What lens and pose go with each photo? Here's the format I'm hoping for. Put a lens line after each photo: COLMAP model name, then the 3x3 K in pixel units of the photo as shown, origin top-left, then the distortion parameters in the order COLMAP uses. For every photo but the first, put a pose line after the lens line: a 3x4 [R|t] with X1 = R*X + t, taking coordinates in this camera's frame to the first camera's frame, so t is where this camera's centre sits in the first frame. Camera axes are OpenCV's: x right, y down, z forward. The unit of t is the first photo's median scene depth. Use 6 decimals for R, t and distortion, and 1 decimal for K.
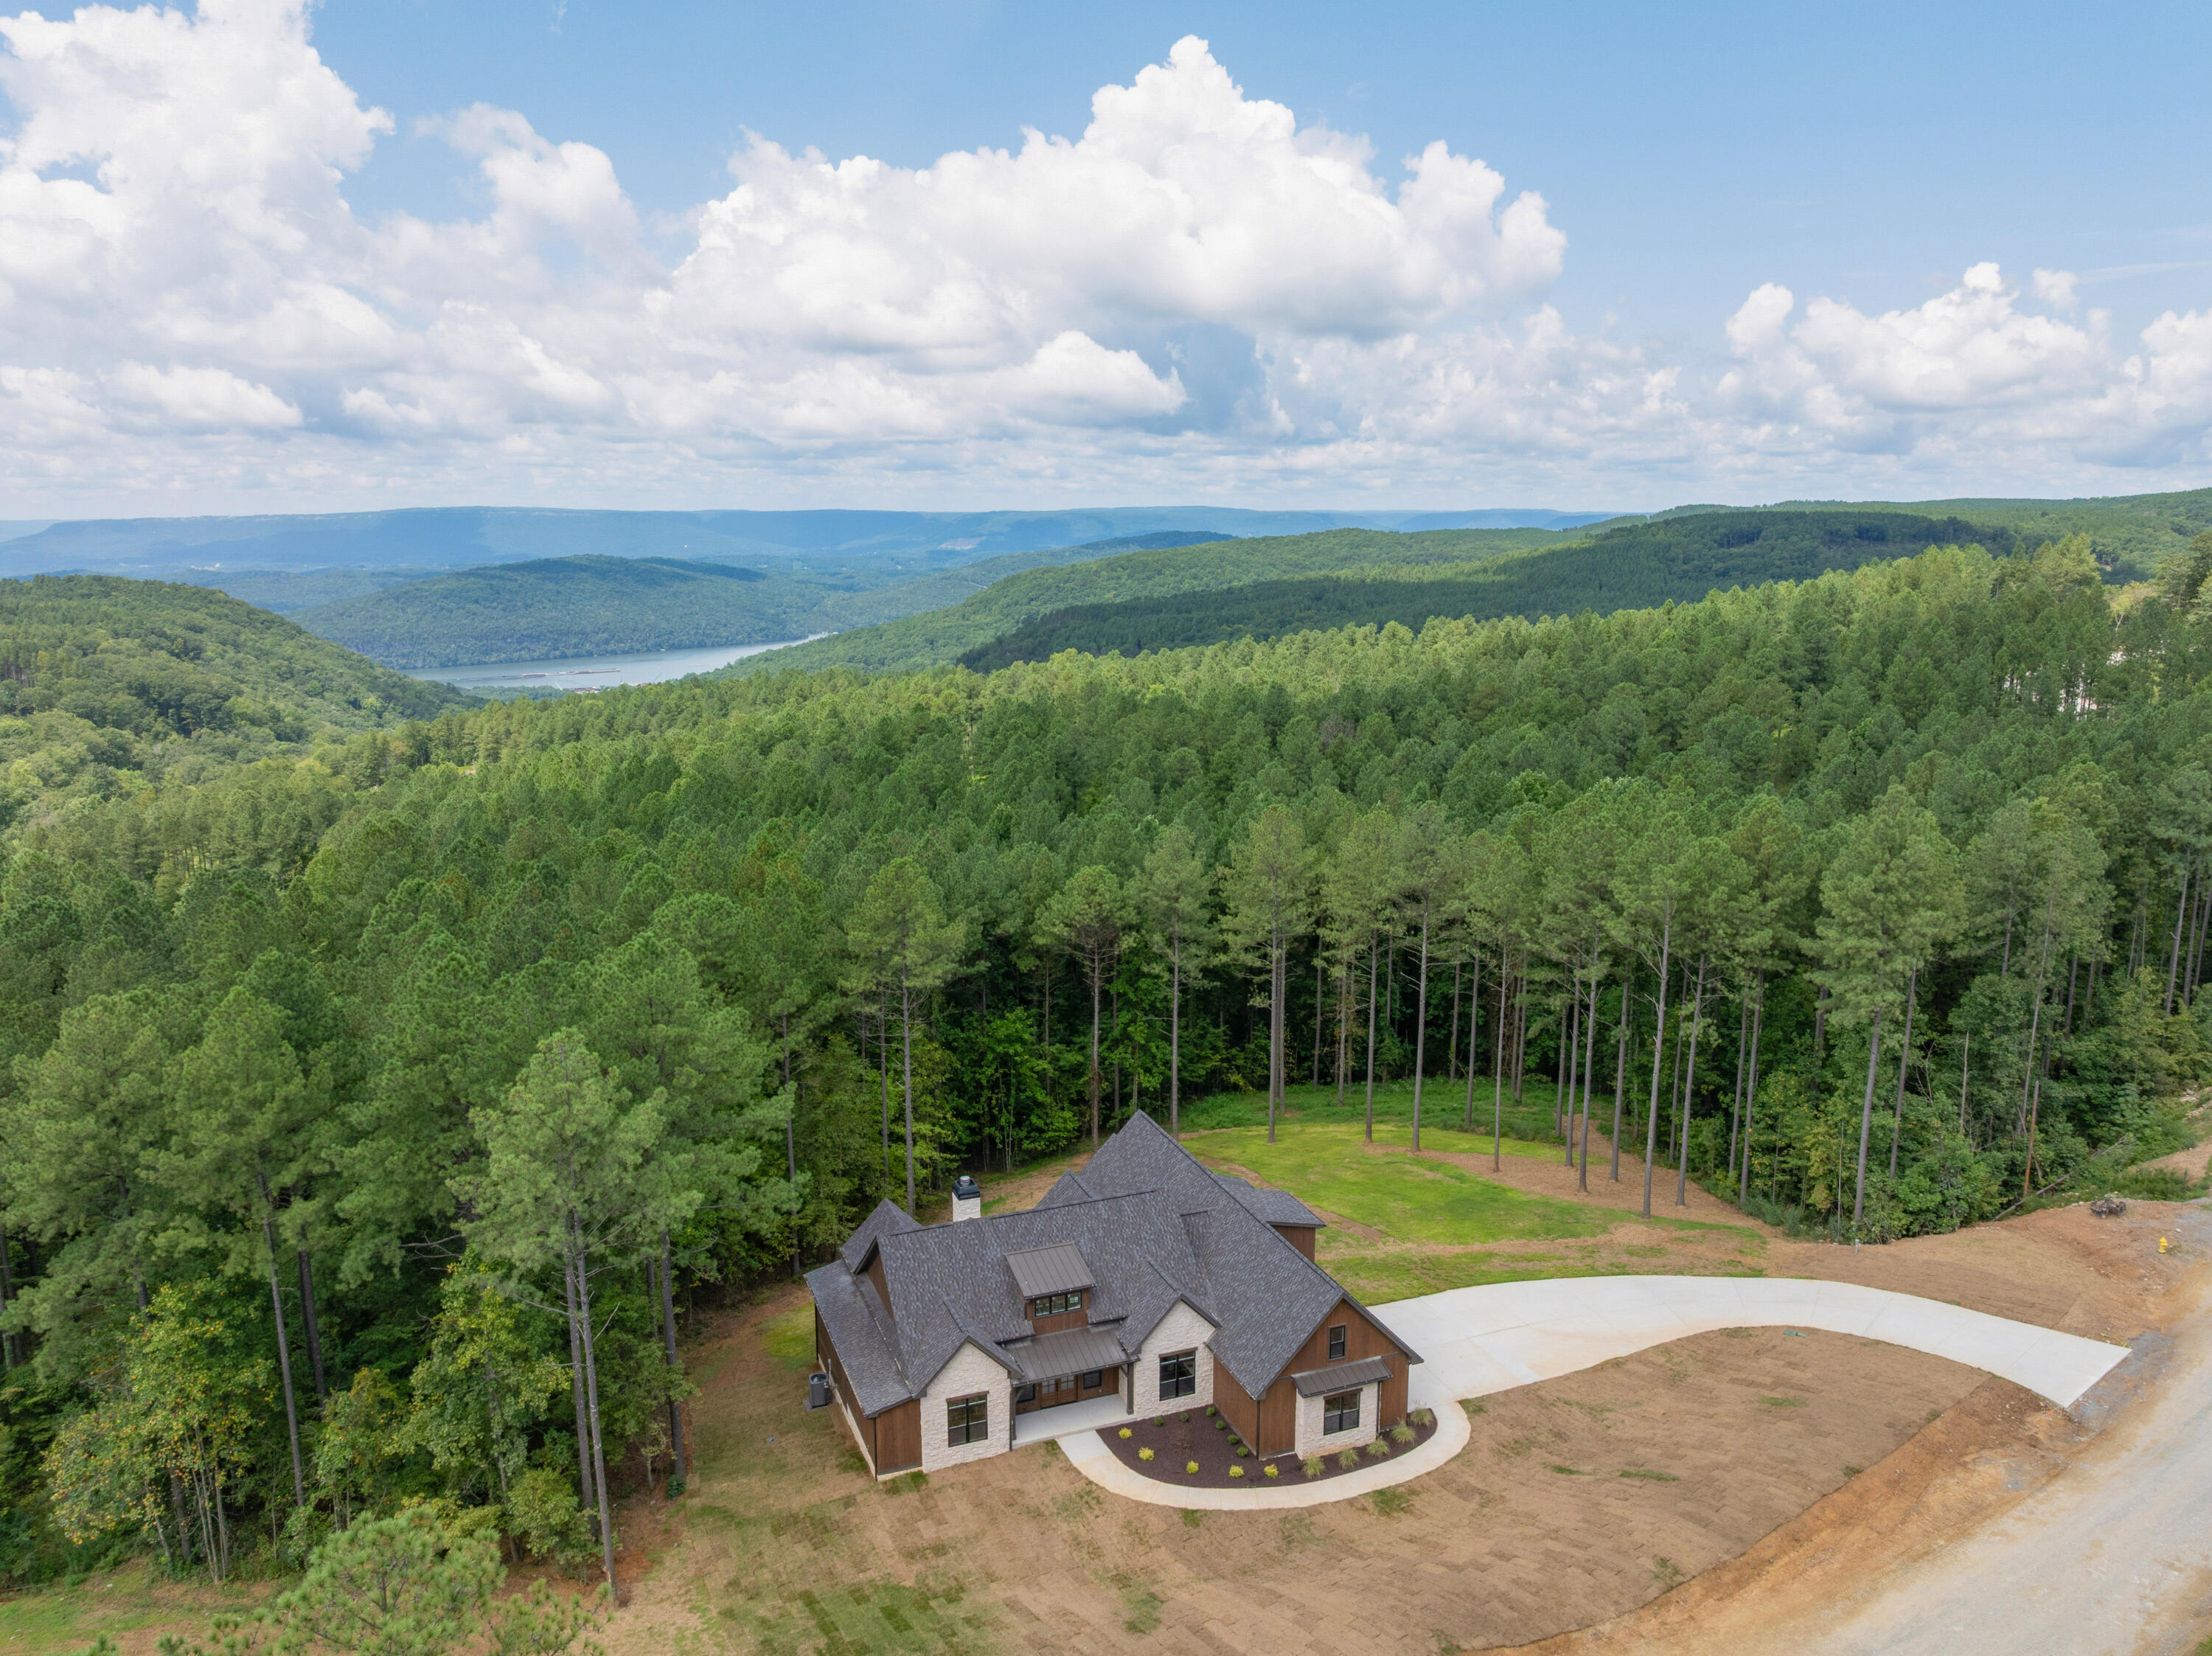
lens RADIAL K [[1580.2, 0, 1114.0], [0, 1580.2, 836.9], [0, 0, 1]] dist [-0.053180, 0.019736]
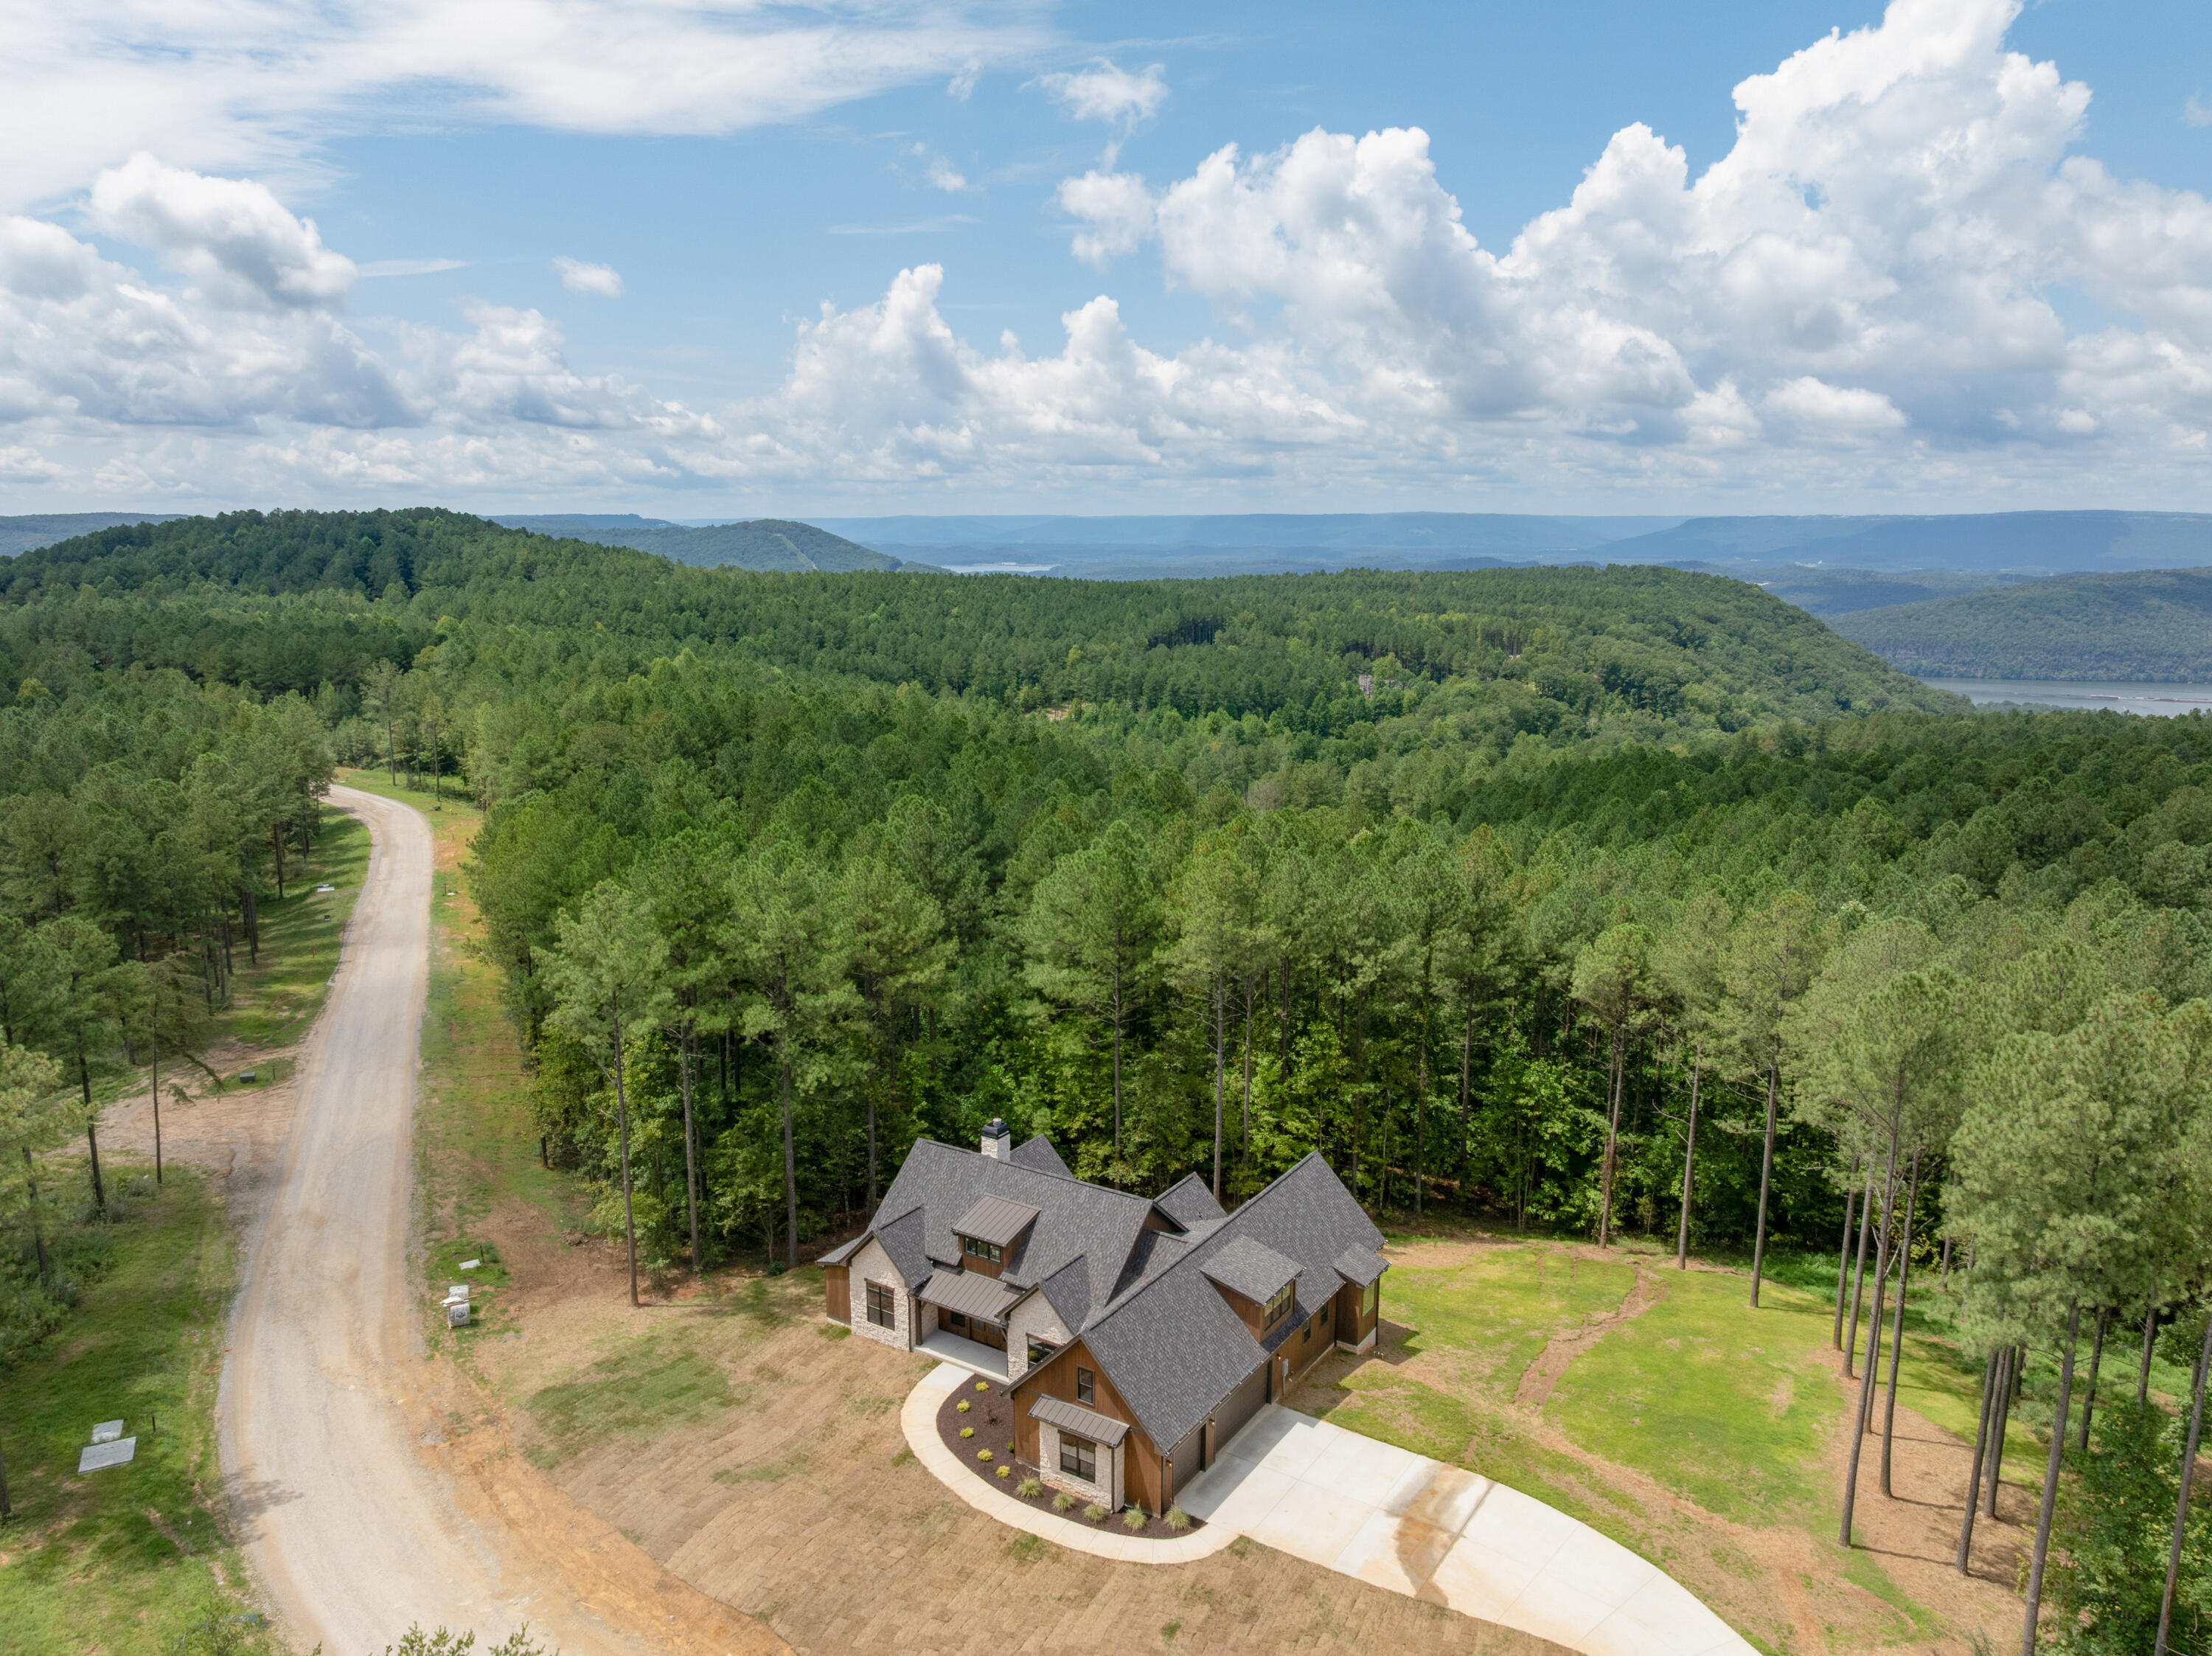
lens RADIAL K [[1580.2, 0, 1099.8], [0, 1580.2, 828.3], [0, 0, 1]] dist [-0.053180, 0.019736]
pose [[0.582555, 0.160798, -0.796727, 0.852111], [-0.165558, 0.983160, 0.077371, -0.089338], [0.795751, 0.086832, 0.599367, 0.396368]]
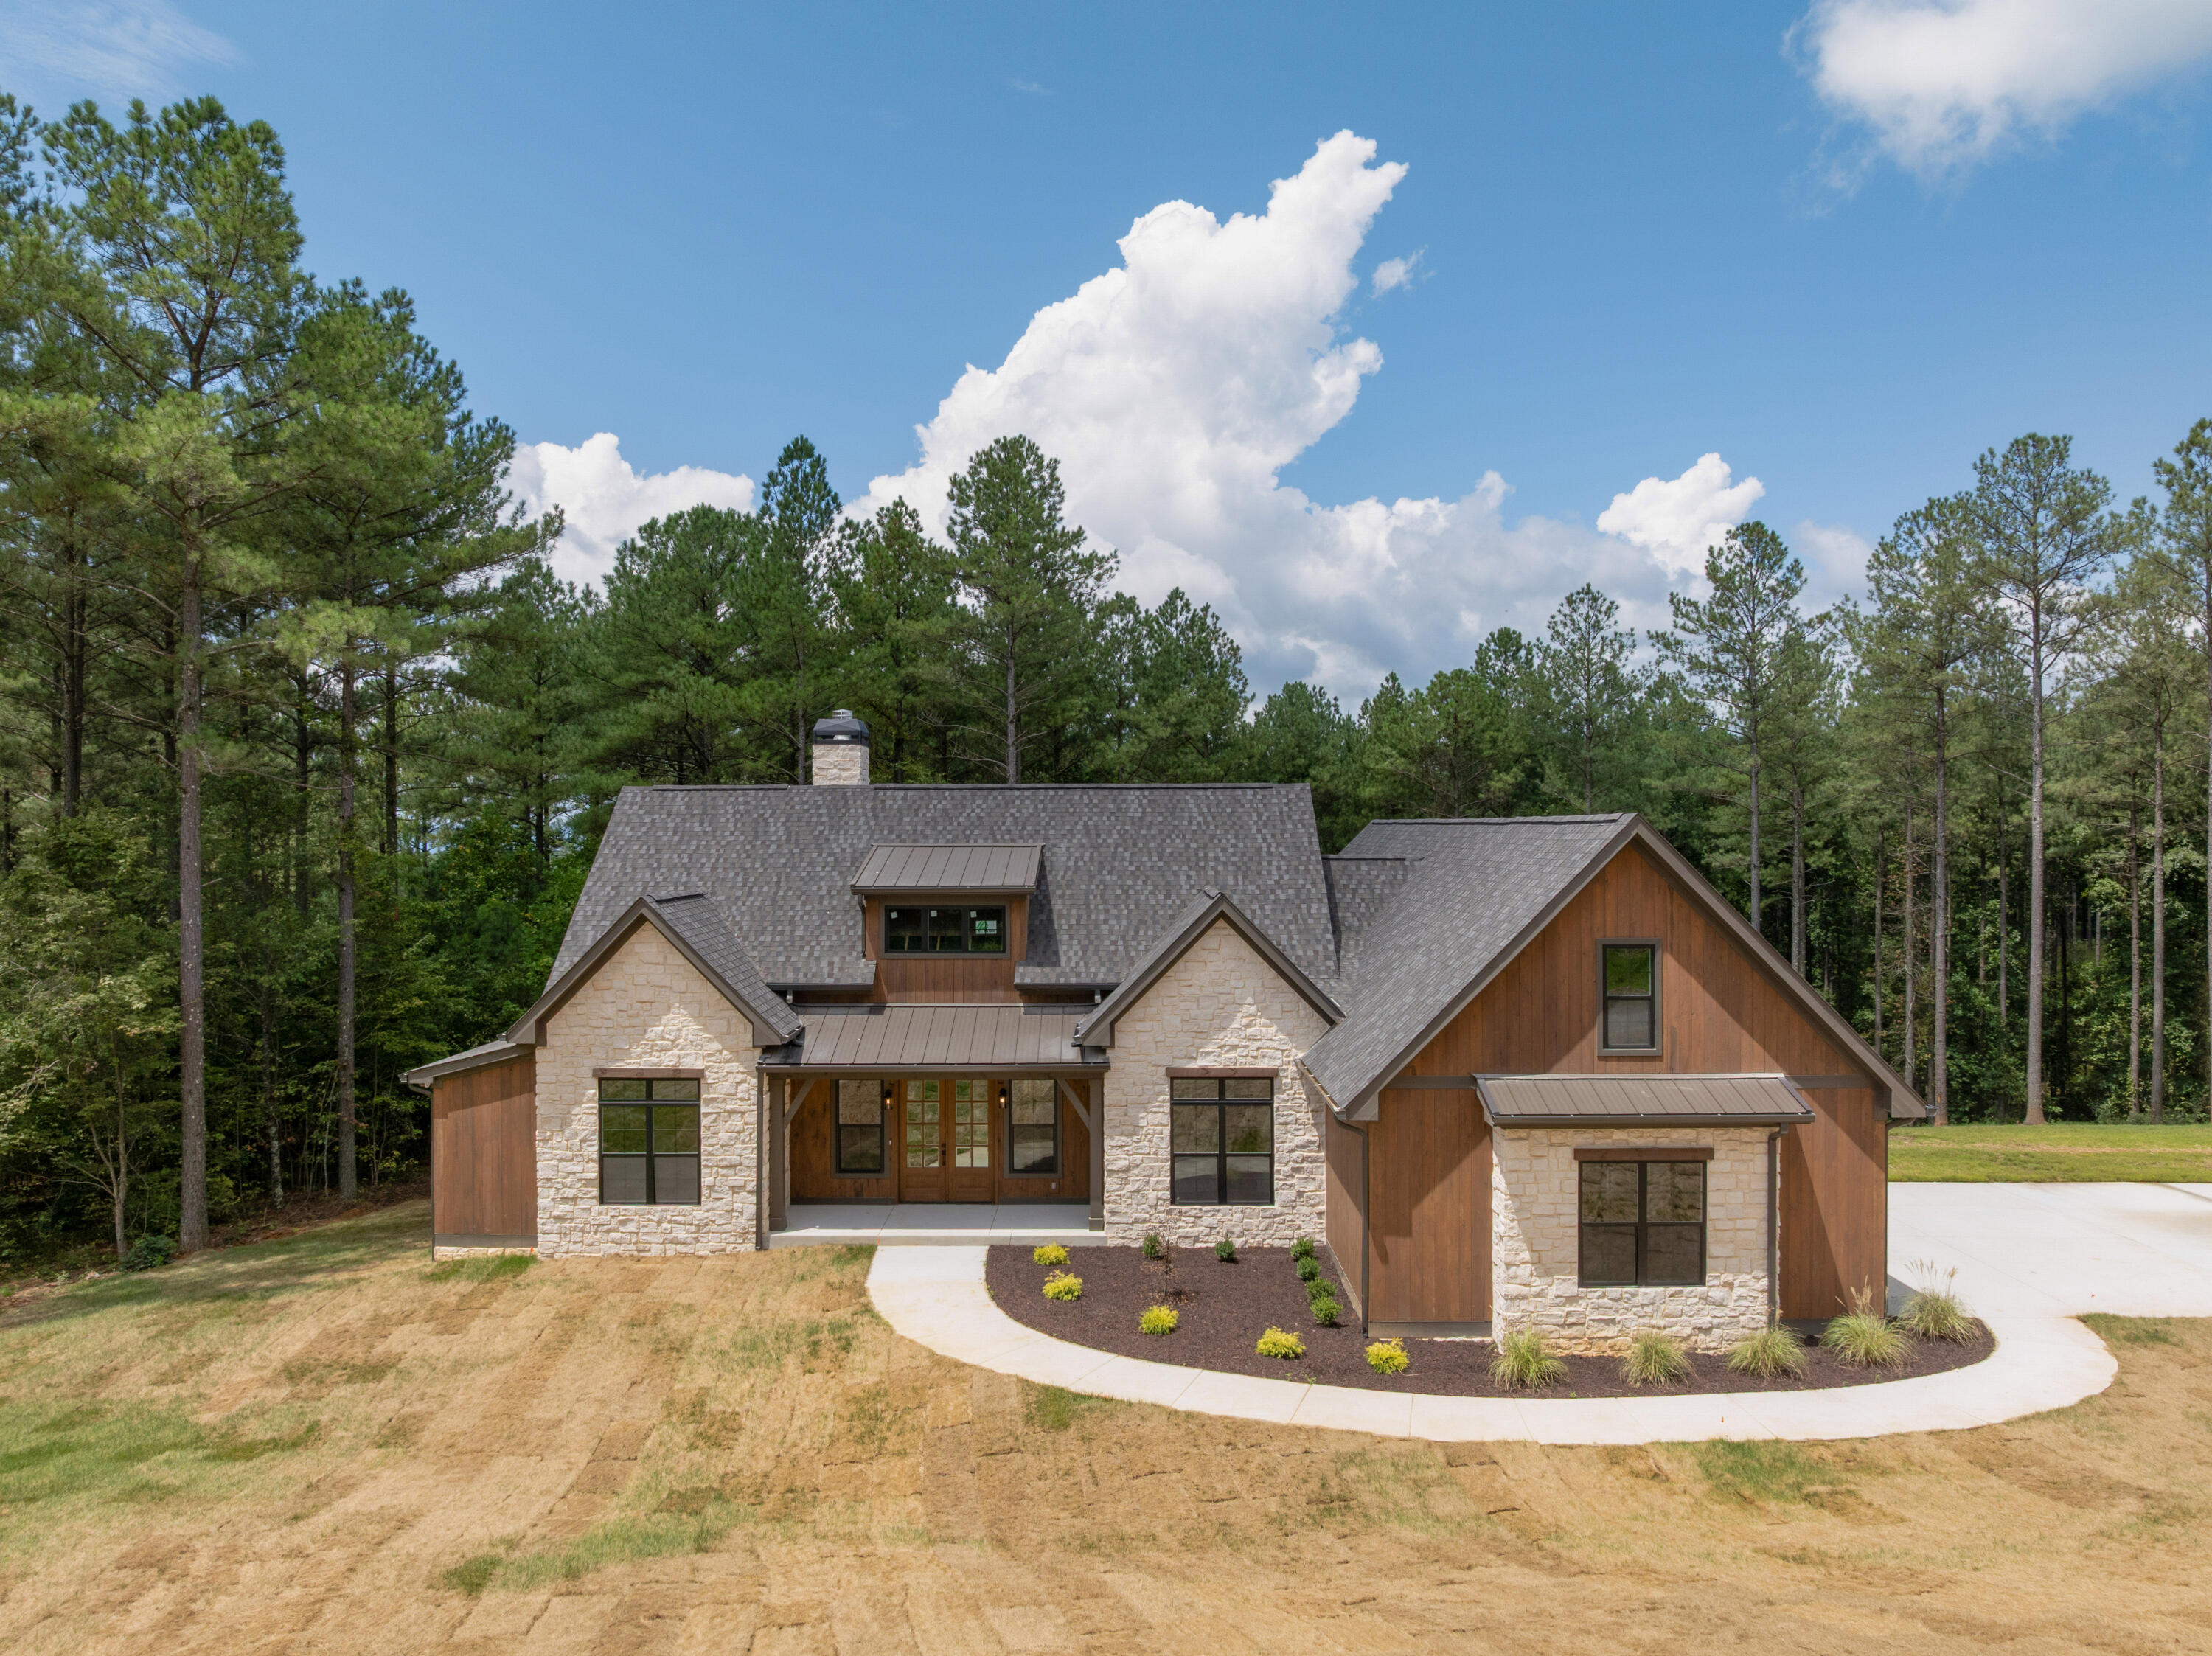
lens RADIAL K [[1580.2, 0, 1108.5], [0, 1580.2, 819.7], [0, 0, 1]] dist [-0.053180, 0.019736]
pose [[0.926863, -0.005418, -0.375362, 0.163516], [-0.072203, 0.978654, -0.192412, 0.353811], [0.368392, 0.205442, 0.906687, 0.650768]]
